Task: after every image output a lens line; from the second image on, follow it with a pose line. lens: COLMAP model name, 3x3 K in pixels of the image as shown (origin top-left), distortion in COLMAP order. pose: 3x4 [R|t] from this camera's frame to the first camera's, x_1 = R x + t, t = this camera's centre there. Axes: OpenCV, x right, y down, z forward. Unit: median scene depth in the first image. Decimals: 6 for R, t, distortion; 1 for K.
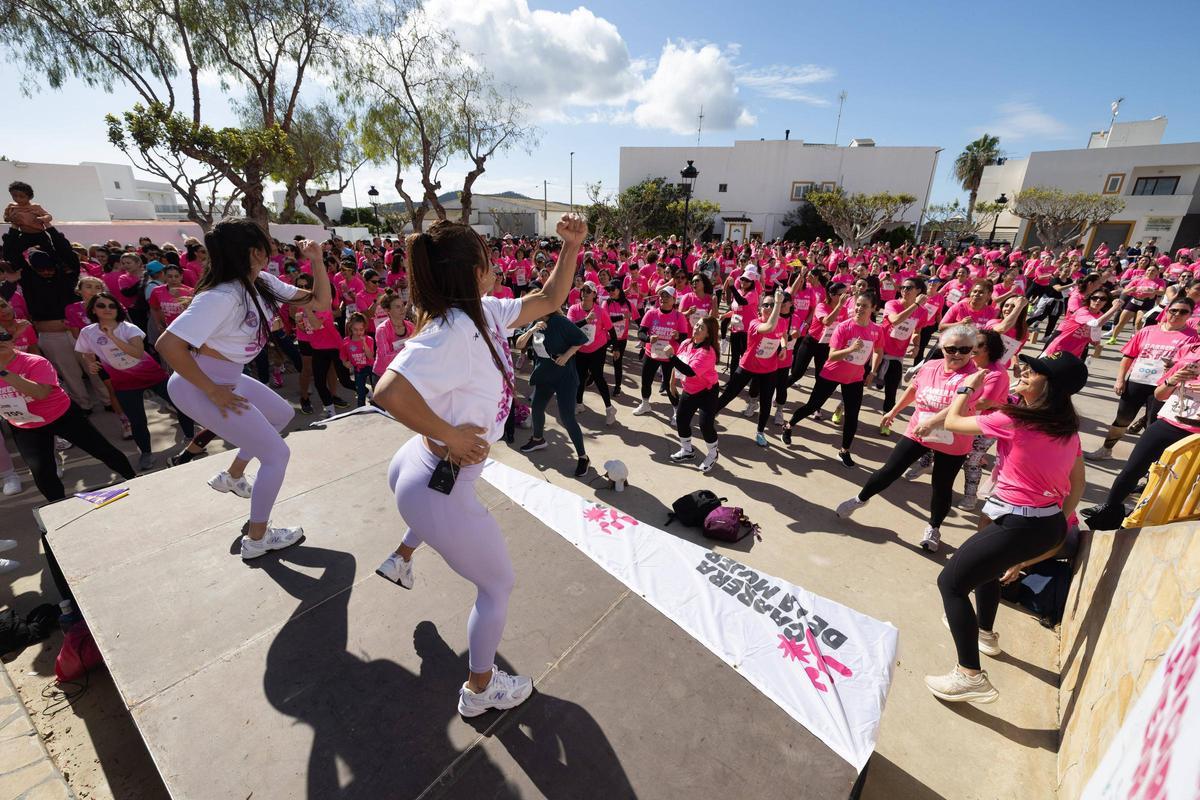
lens RADIAL K [[500.1, 0, 602.3], [0, 500.1, 400.9], [0, 0, 1]] dist [-0.000184, 0.000007]
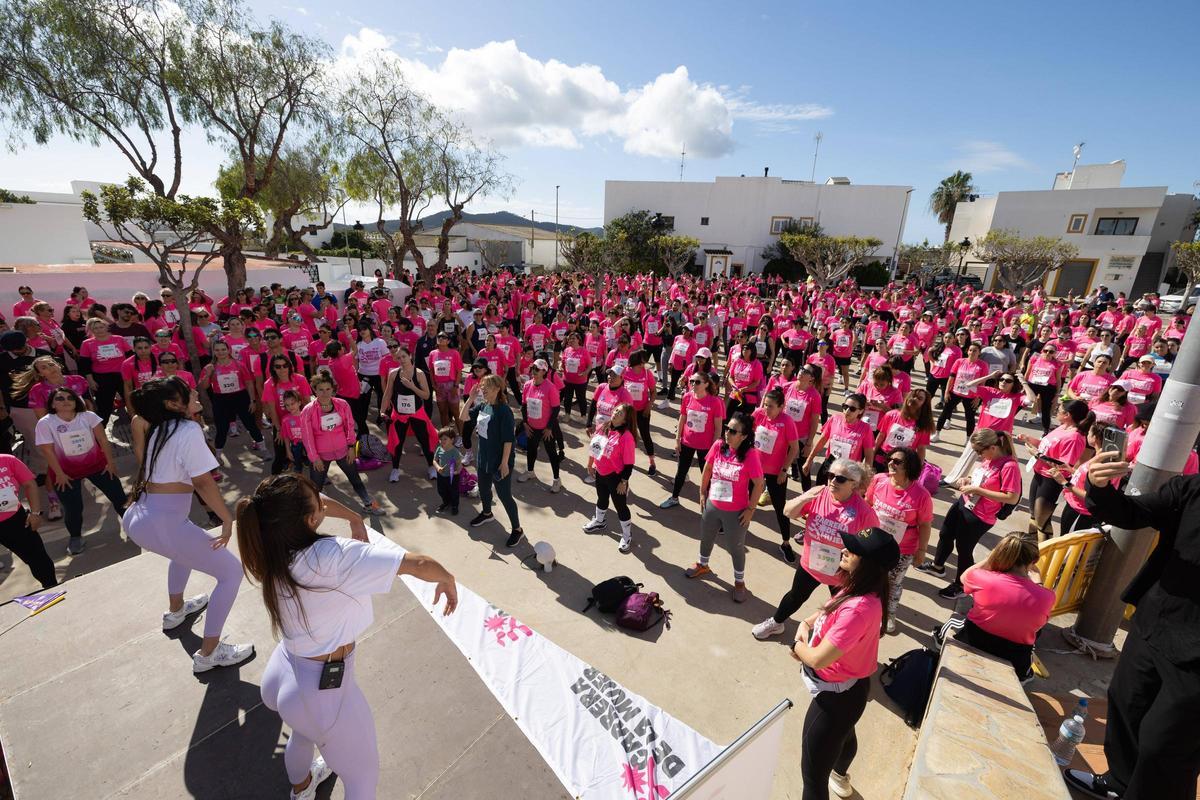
lens RADIAL K [[499.1, 0, 600.0], [0, 499.1, 400.0], [0, 0, 1]] dist [-0.000816, 0.000120]
pose [[0.999805, 0.009436, 0.017337, 0.051531], [-0.008697, 0.999072, -0.042175, -0.058373], [-0.017719, 0.042016, 0.998960, -0.031223]]
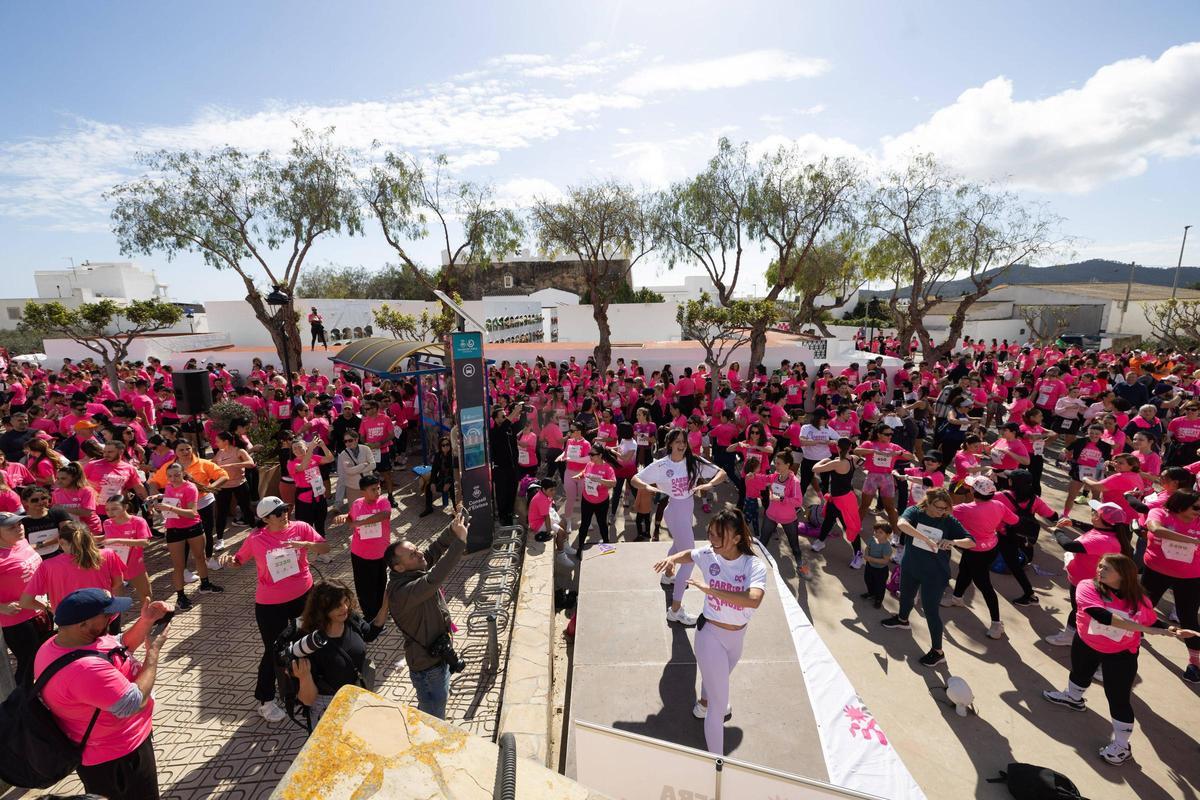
lens RADIAL K [[499.1, 0, 600.0], [0, 499.1, 400.0], [0, 0, 1]] dist [-0.000816, 0.000120]
pose [[0.599175, 0.118260, -0.791836, 0.125882], [-0.245474, 0.968532, -0.041099, -0.078377], [0.762057, 0.219001, 0.609350, -0.089022]]
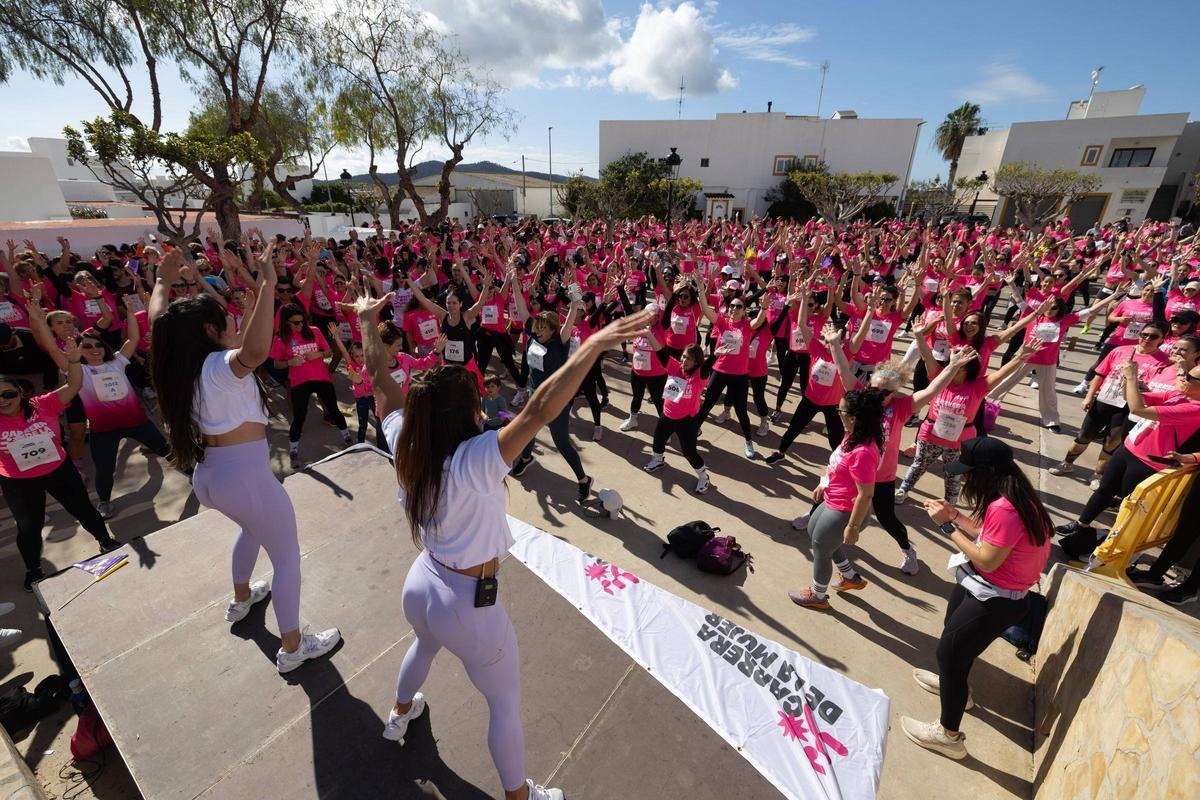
lens RADIAL K [[499.8, 0, 600.2], [0, 499.8, 403.1], [0, 0, 1]] dist [-0.000217, 0.000143]
pose [[0.999381, -0.022286, 0.027233, -0.007251], [0.020812, 0.998365, 0.053237, -0.046595], [-0.028375, -0.052637, 0.998210, -0.001723]]
